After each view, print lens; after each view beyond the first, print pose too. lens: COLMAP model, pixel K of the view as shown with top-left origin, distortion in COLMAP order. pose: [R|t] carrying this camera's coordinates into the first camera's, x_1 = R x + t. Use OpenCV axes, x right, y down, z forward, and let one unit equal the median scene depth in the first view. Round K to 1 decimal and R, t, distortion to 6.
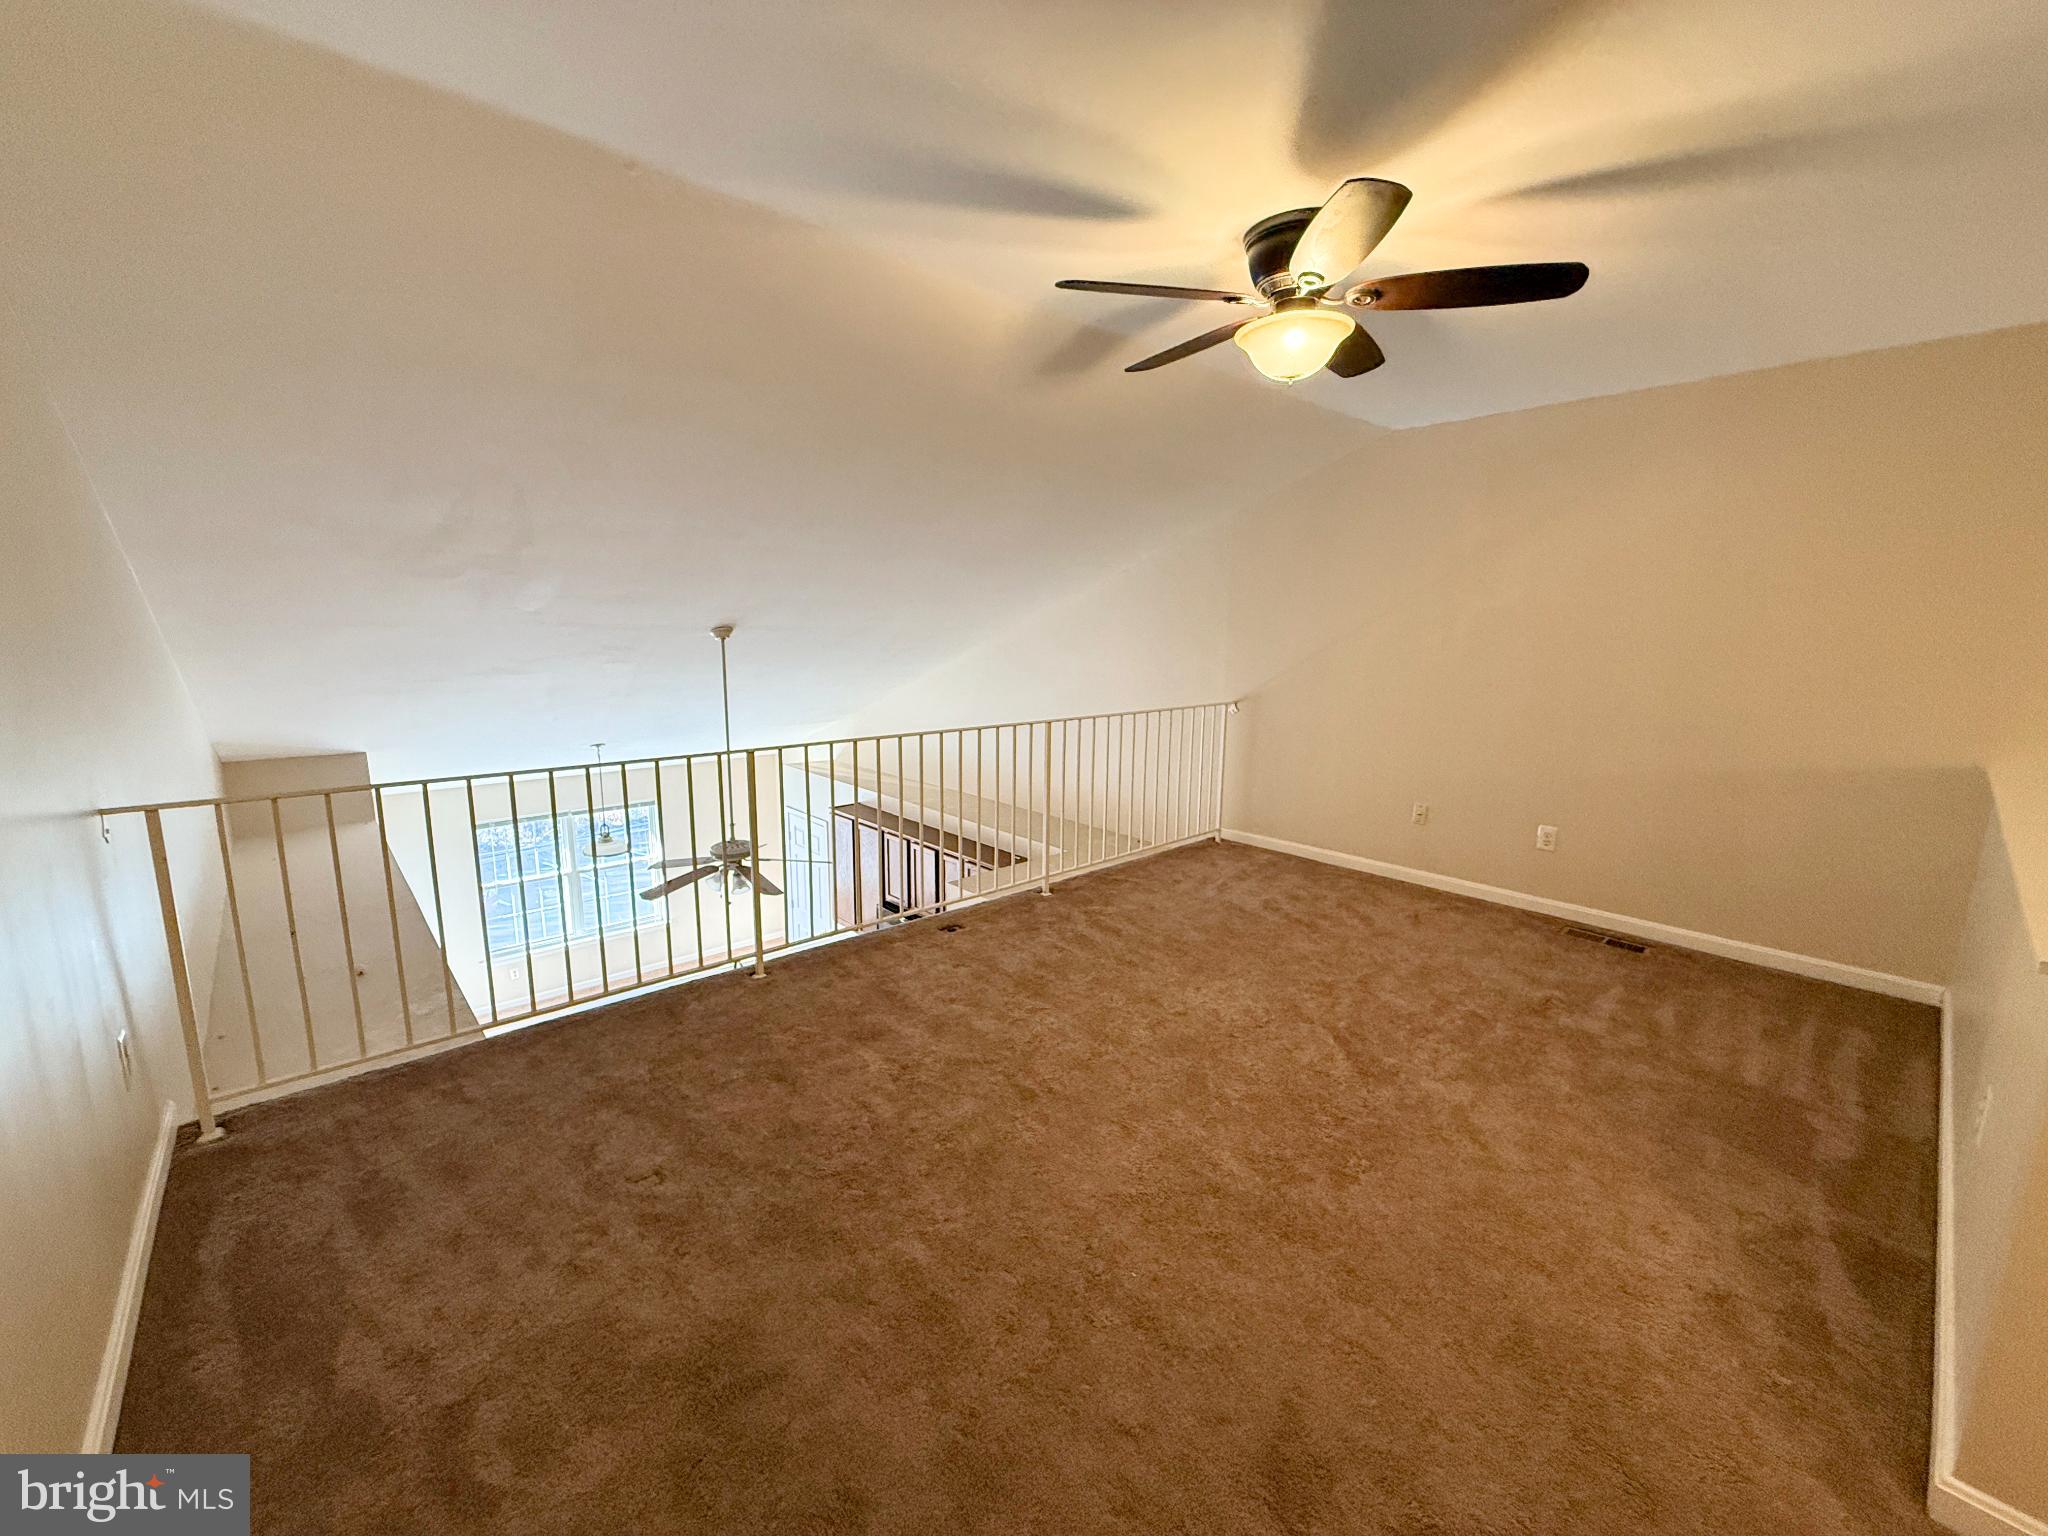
lens RADIAL K [[824.0, 0, 1024.0], [0, 824.0, 768.0], [0, 0, 1]] dist [-0.000405, 0.000193]
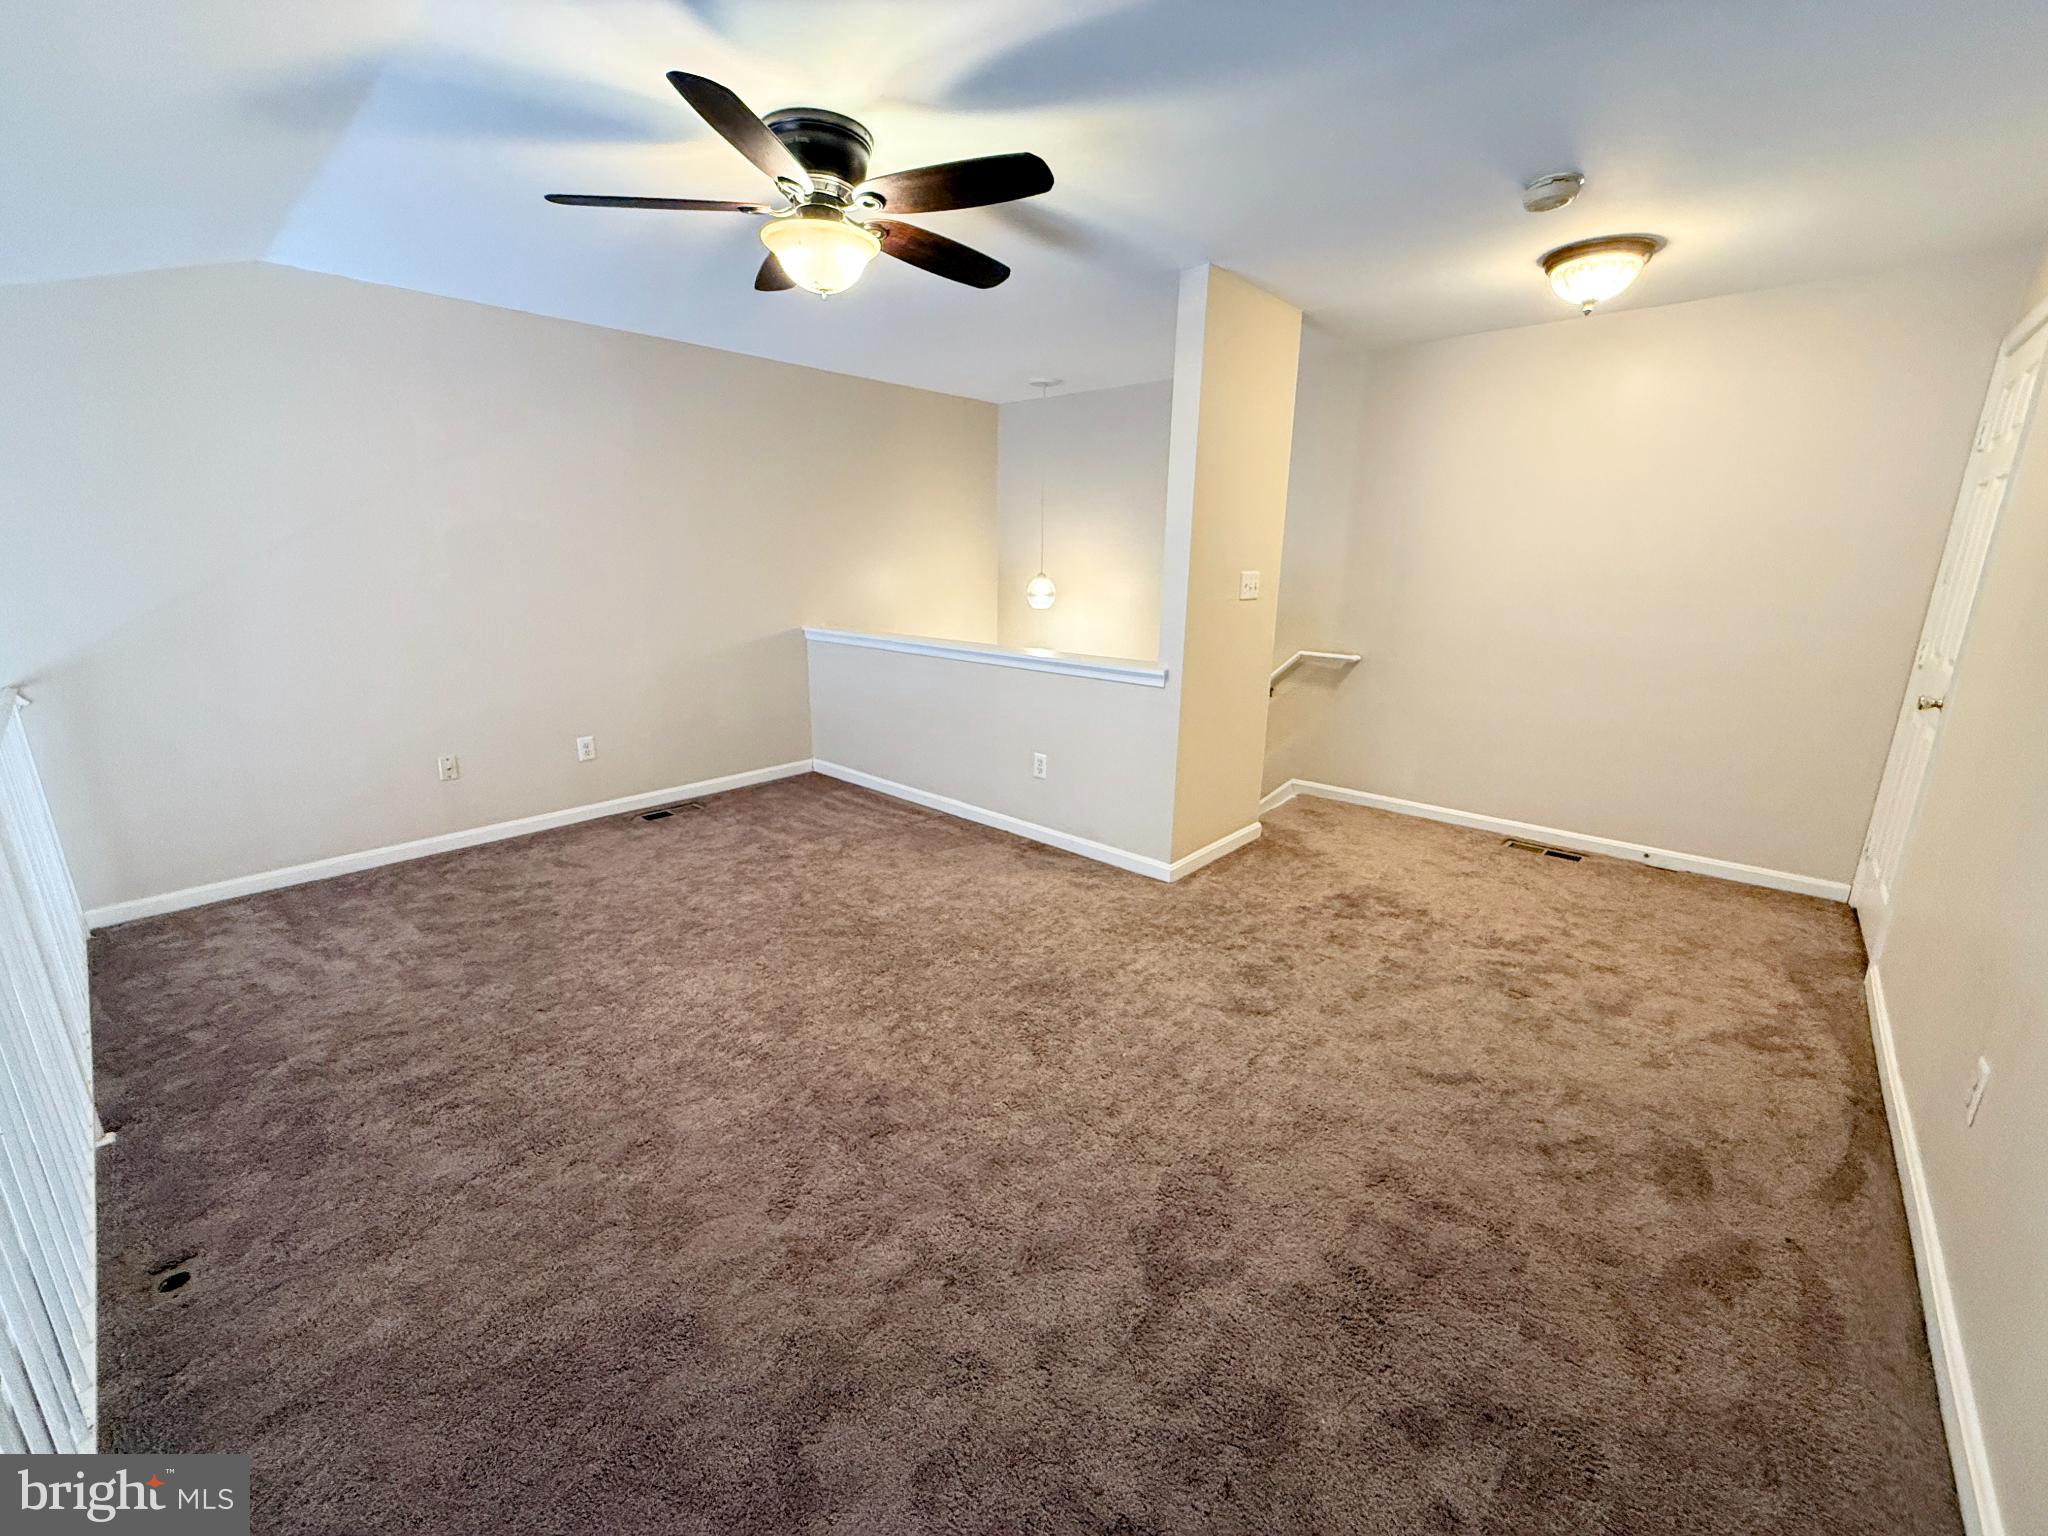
lens RADIAL K [[824.0, 0, 1024.0], [0, 824.0, 768.0], [0, 0, 1]] dist [-0.000405, 0.000193]
pose [[-0.111154, -0.265041, 0.957809, -0.480502], [0.161327, 0.946186, 0.280547, -0.104482], [-0.980621, 0.185704, -0.062414, 0.557730]]
